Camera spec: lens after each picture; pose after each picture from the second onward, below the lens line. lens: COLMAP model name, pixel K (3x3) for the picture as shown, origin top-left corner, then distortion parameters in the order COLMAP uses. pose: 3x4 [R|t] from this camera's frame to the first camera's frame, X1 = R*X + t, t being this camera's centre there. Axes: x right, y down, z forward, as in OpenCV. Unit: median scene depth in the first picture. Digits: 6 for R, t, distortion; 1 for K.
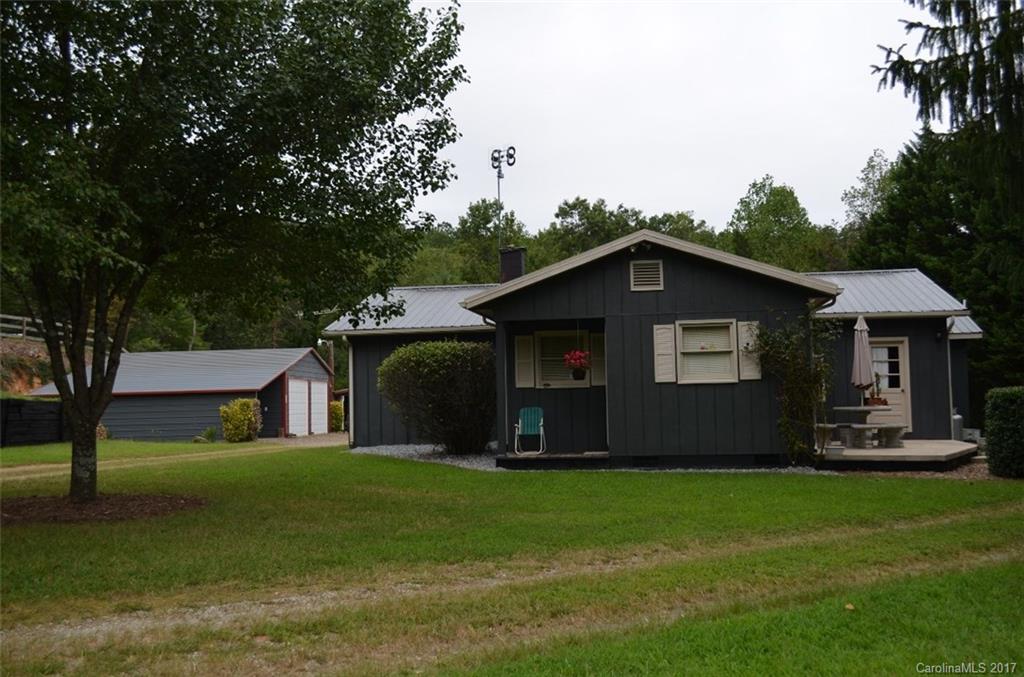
lens RADIAL K [[1024.3, 0, 512.0], [0, 1024.3, 338.5], [0, 0, 1]] dist [-0.058338, -0.001477]
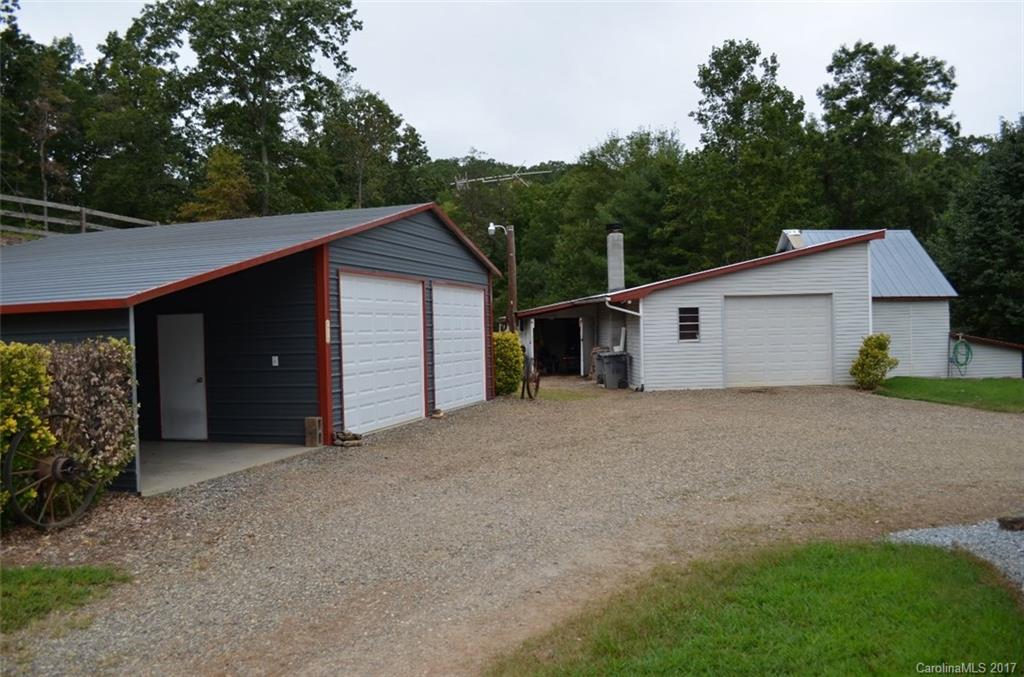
lens RADIAL K [[811.8, 0, 512.0], [0, 811.8, 338.5], [0, 0, 1]] dist [-0.079428, 0.008344]
pose [[0.976790, 0.003487, -0.214169, -0.206533], [0.014117, 0.996645, 0.080616, 0.080771], [0.213732, -0.081769, 0.973464, 1.495522]]
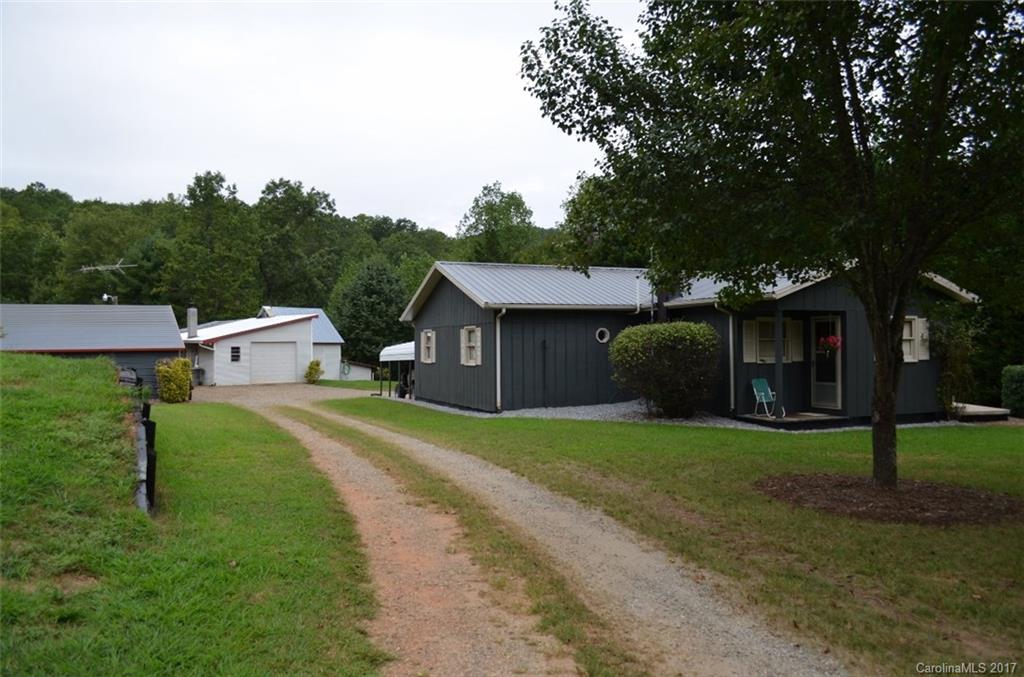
lens RADIAL K [[820.4, 0, 513.8], [0, 820.4, 352.2], [0, 0, 1]] dist [-0.083196, -0.000411]
pose [[0.856747, 0.012323, 0.515589, -0.687409], [-0.044571, 0.997743, 0.050216, -0.000836], [-0.513807, -0.066003, 0.855363, 0.289456]]
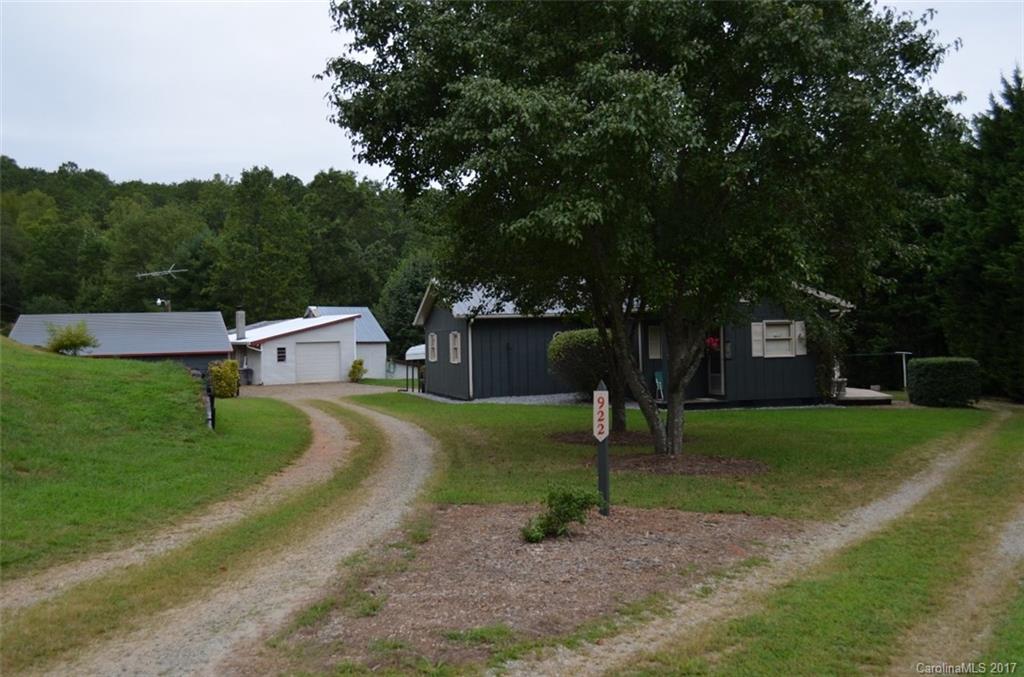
lens RADIAL K [[1024.3, 0, 512.0], [0, 1024.3, 338.5], [0, 0, 1]] dist [-0.058338, -0.001477]
pose [[0.913580, 0.002679, 0.406651, -0.775498], [-0.024227, 0.998561, 0.047851, -0.049798], [-0.405938, -0.053567, 0.912330, -0.323377]]
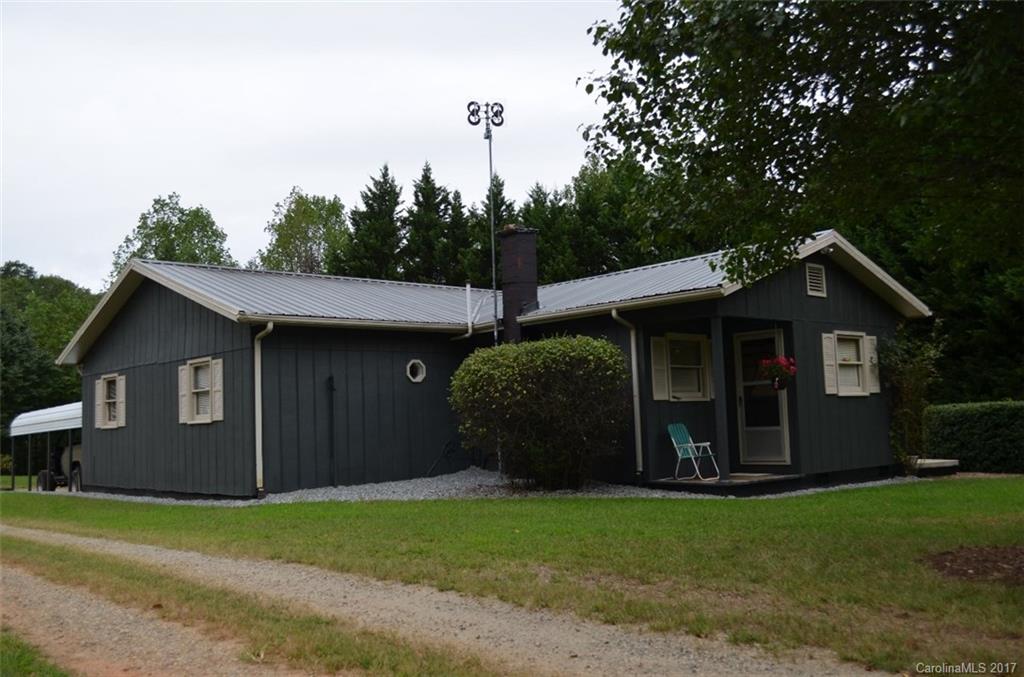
lens RADIAL K [[1002.4, 0, 527.7], [0, 1002.4, 338.3], [0, 0, 1]] dist [-0.084868, 0.001122]
pose [[0.624092, 0.068304, 0.778360, -0.635055], [-0.028480, 0.997498, -0.064699, 0.049890], [-0.780832, 0.018211, 0.624476, 0.545594]]
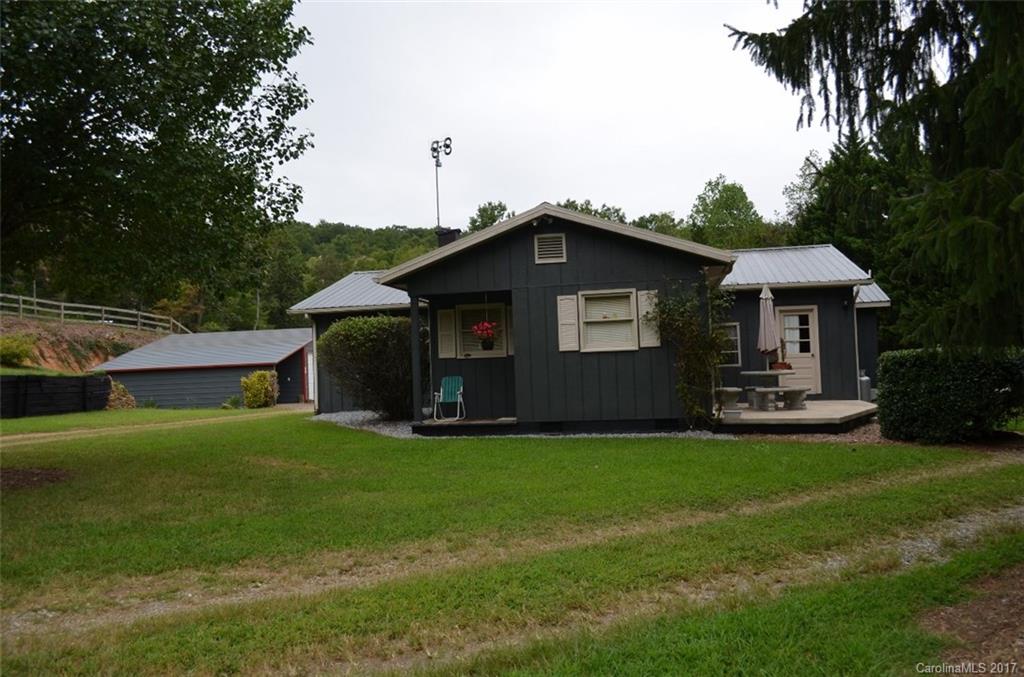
lens RADIAL K [[811.8, 0, 512.0], [0, 811.8, 338.5], [0, 0, 1]] dist [-0.079428, 0.008344]
pose [[0.999275, -0.017192, -0.033959, 0.102117], [0.018017, 0.999546, 0.024158, 0.007866], [0.033529, -0.024753, 0.999131, 0.147913]]
